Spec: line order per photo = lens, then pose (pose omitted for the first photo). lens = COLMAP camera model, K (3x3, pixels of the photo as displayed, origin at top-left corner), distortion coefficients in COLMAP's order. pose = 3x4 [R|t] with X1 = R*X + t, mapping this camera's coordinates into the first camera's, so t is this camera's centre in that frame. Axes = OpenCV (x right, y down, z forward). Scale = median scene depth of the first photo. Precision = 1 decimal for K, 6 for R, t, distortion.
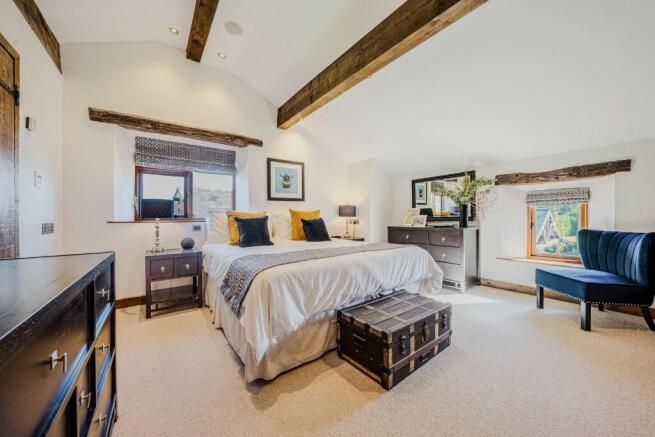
lens RADIAL K [[232.7, 0, 325.5], [0, 232.7, 217.7], [0, 0, 1]] dist [-0.002704, -0.000049]
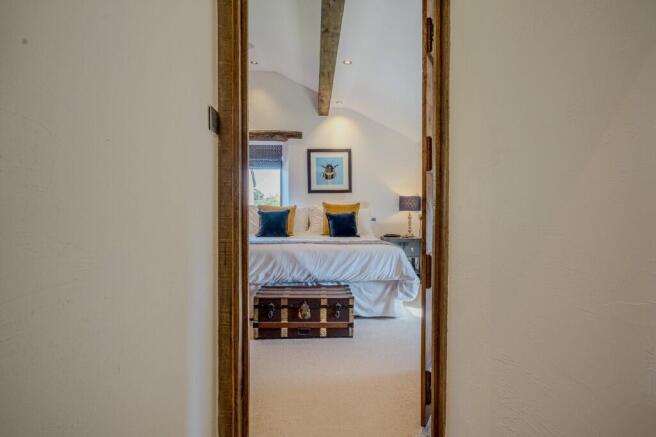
lens RADIAL K [[351.5, 0, 329.5], [0, 351.5, 217.0], [0, 0, 1]] dist [0.004187, 0.000089]
pose [[0.835557, 0.018518, -0.549091, 0.631055], [-0.008315, 0.999744, 0.021062, -0.007114], [0.549341, -0.013033, 0.835497, -0.170271]]
